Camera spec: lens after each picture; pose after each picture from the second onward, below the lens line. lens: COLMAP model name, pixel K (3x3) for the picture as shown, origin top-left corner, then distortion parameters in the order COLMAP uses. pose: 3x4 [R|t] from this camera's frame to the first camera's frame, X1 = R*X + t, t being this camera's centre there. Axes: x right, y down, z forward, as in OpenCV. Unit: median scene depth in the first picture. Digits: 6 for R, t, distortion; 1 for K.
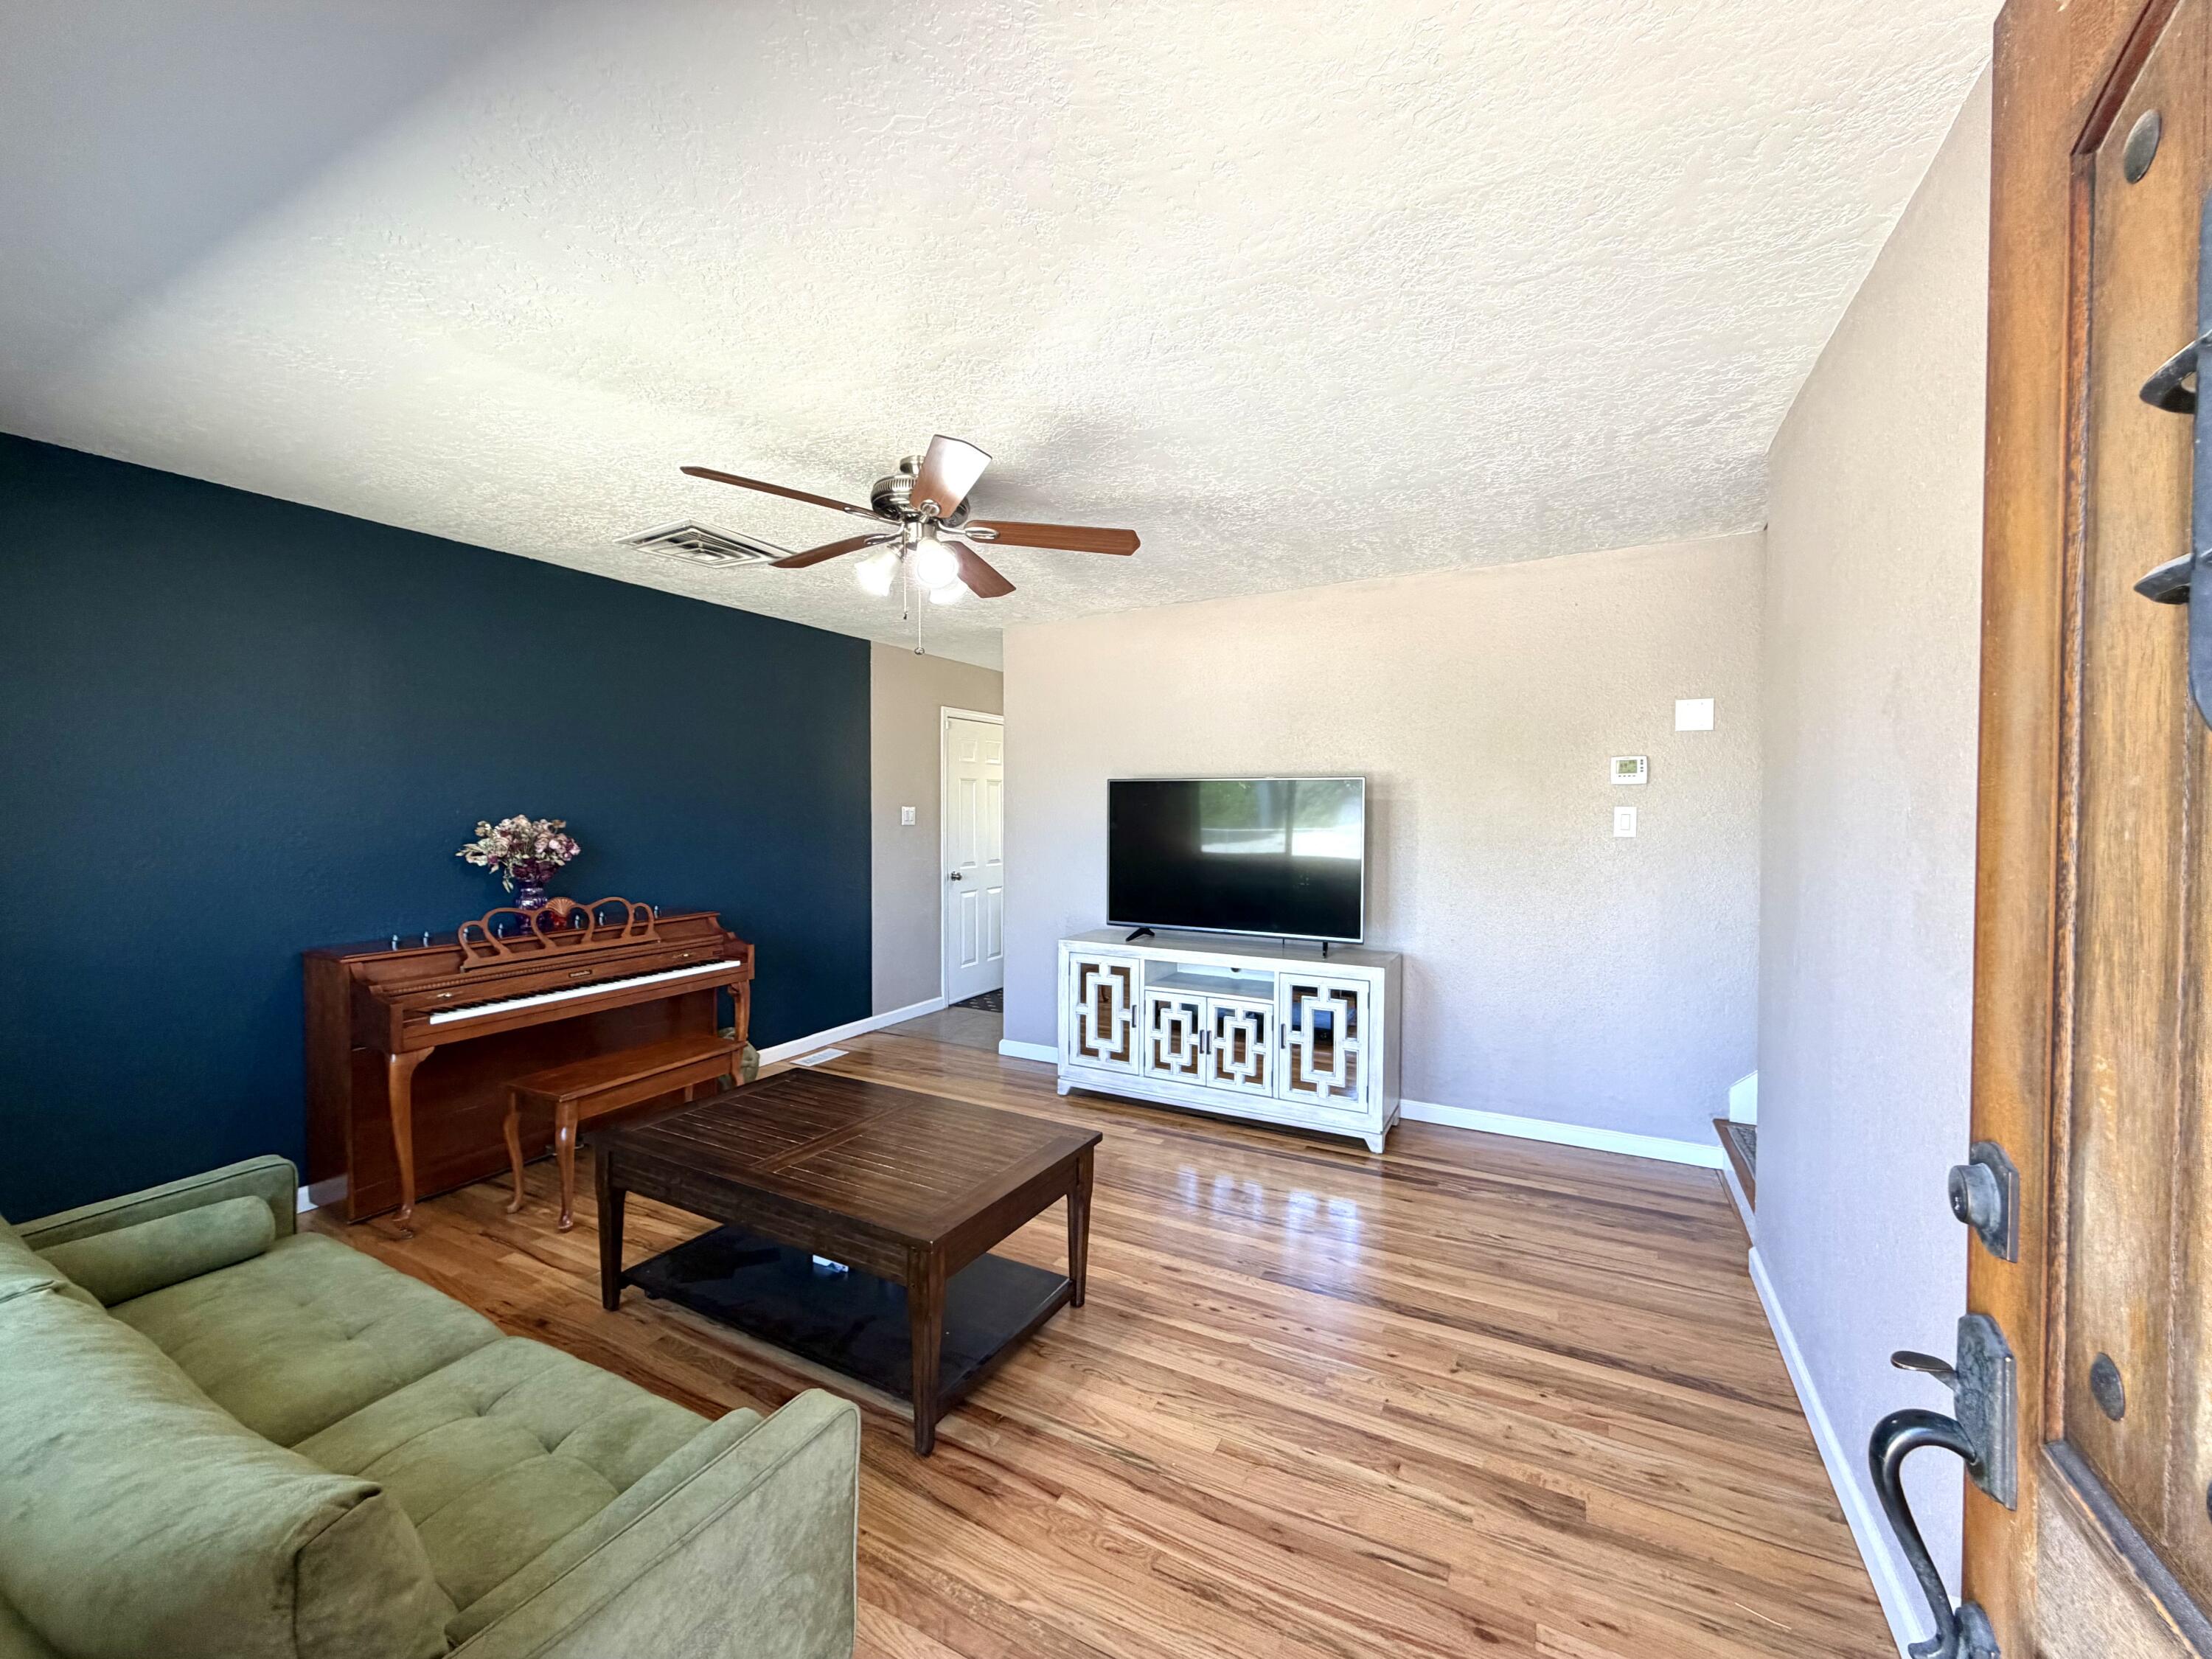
lens RADIAL K [[881.8, 0, 1098.9], [0, 881.8, 818.9], [0, 0, 1]] dist [0.004014, 0.000368]
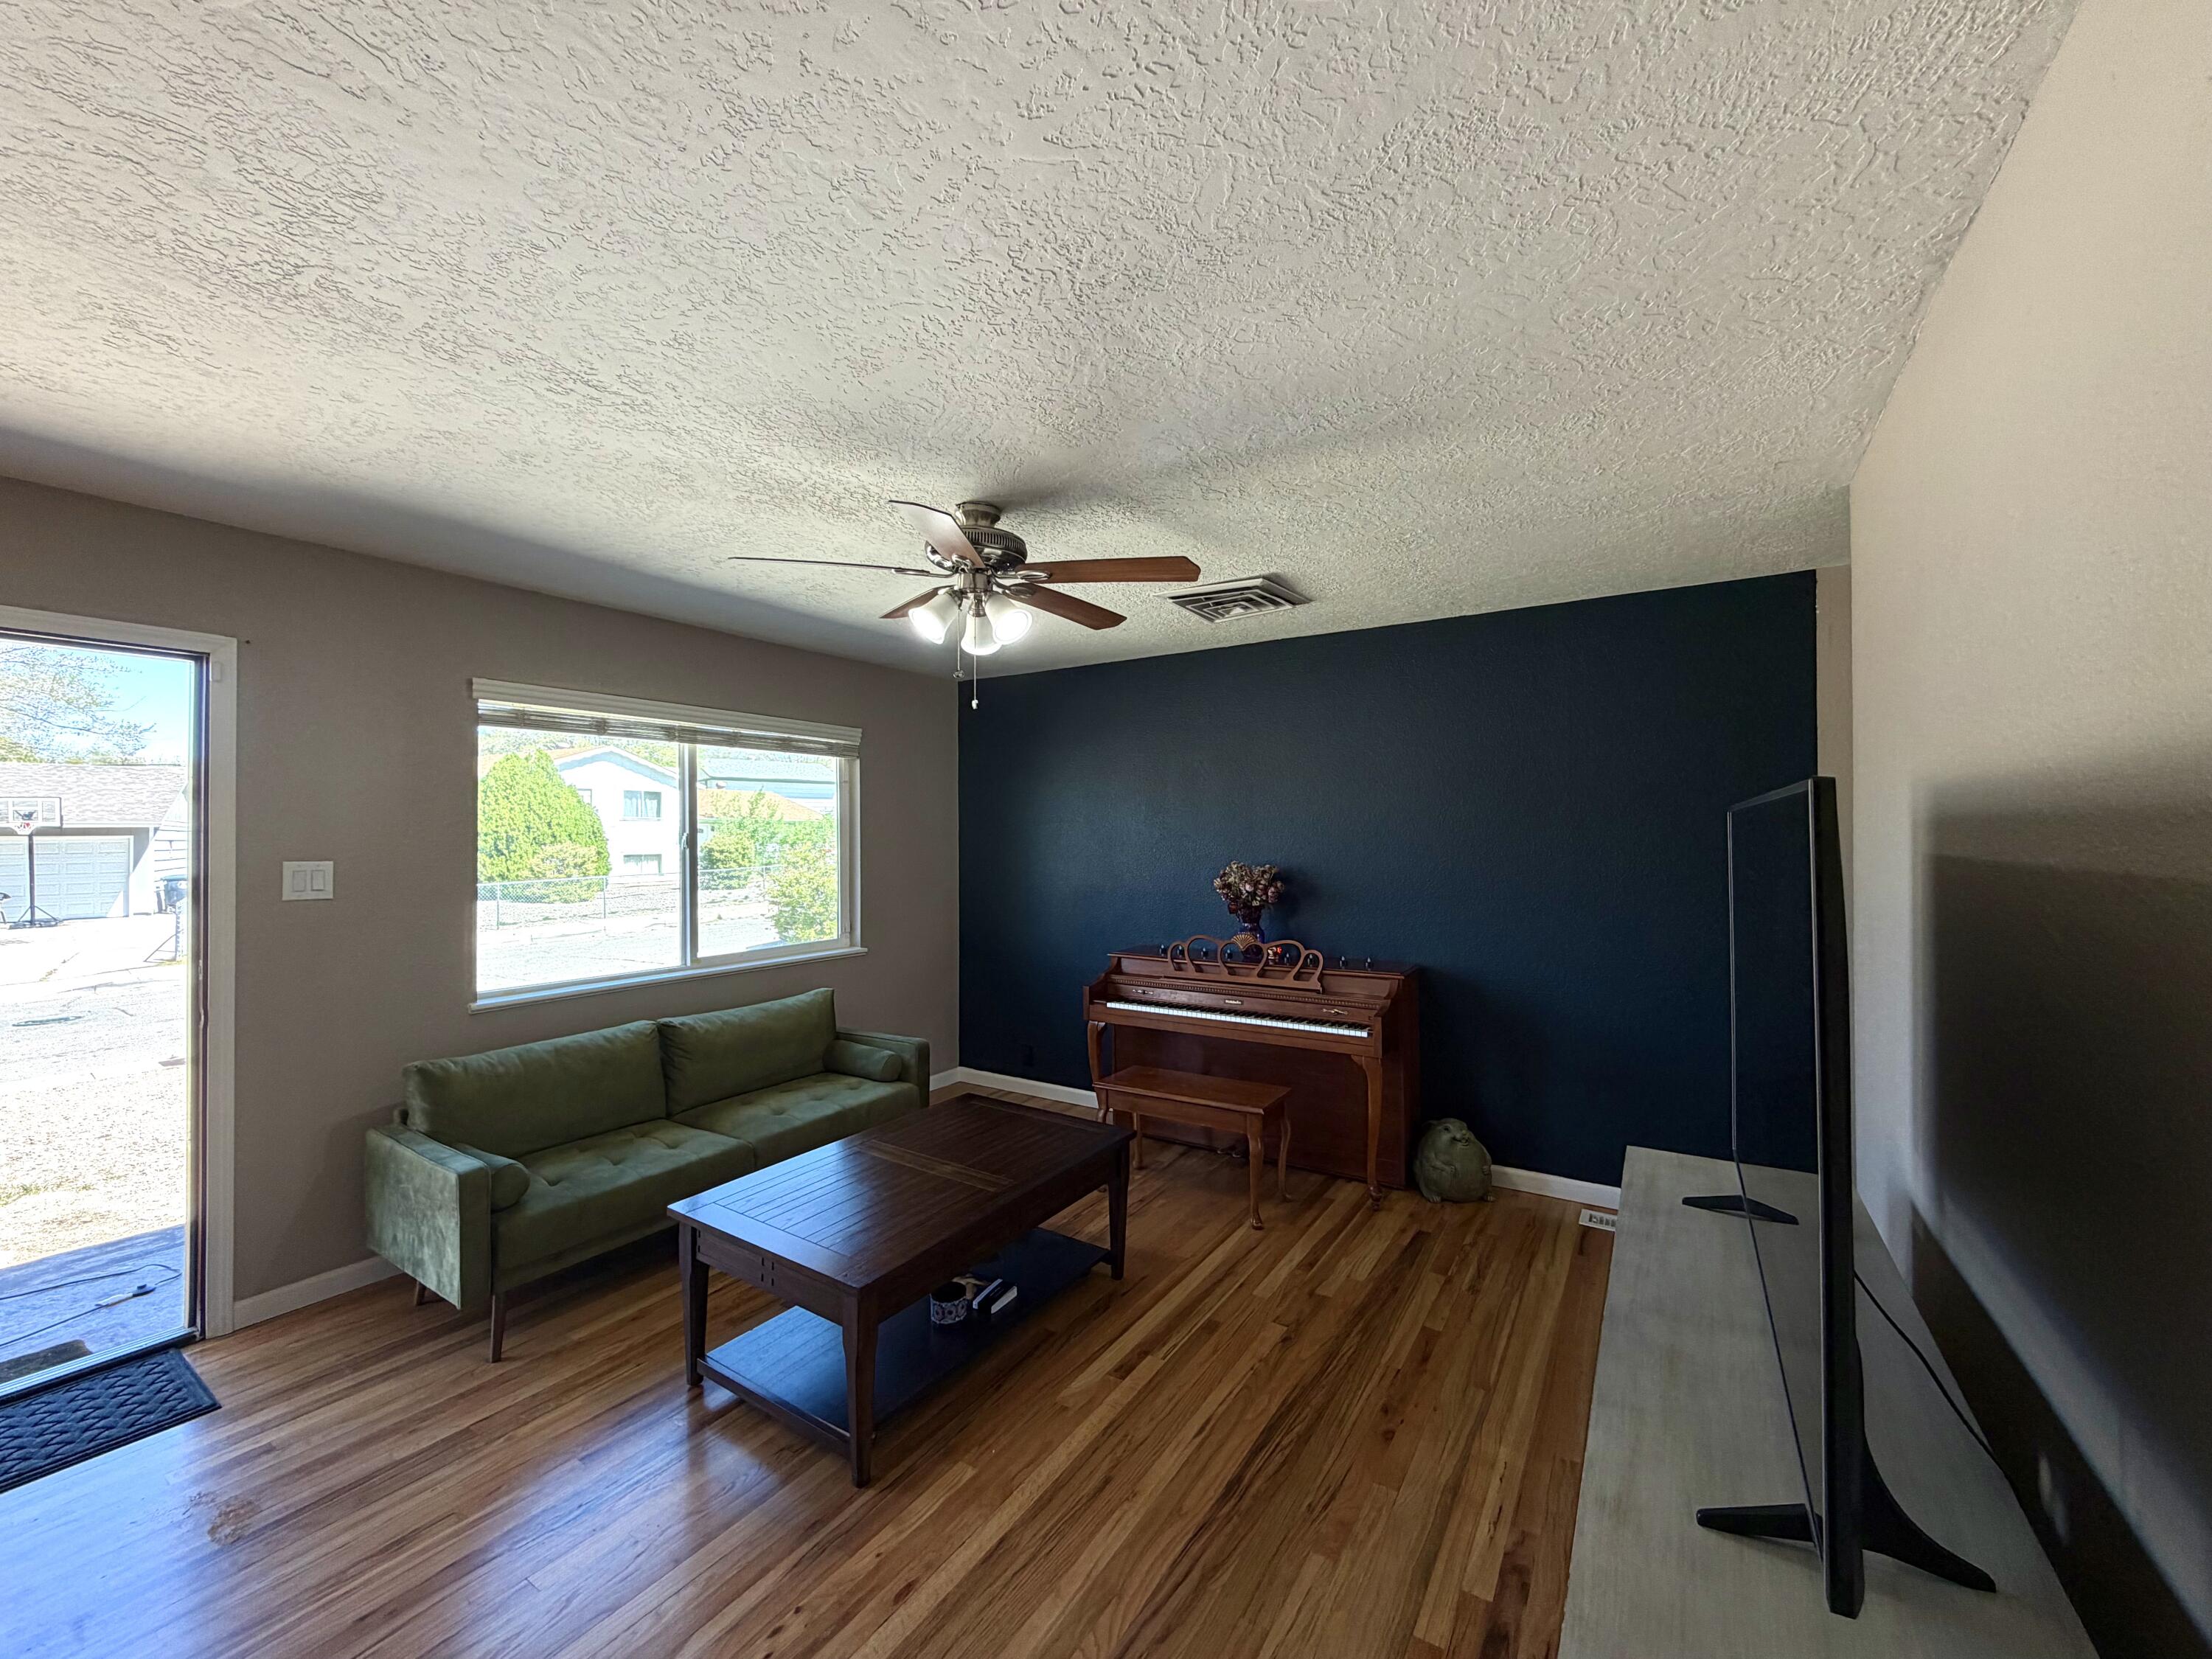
lens RADIAL K [[881.8, 0, 1098.9], [0, 881.8, 818.9], [0, 0, 1]] dist [0.004014, 0.000368]
pose [[-0.085888, -0.021228, -0.996079, 0.722026], [-0.009909, 0.999742, -0.020452, -0.044548], [0.996256, 0.008114, -0.086076, 1.183201]]
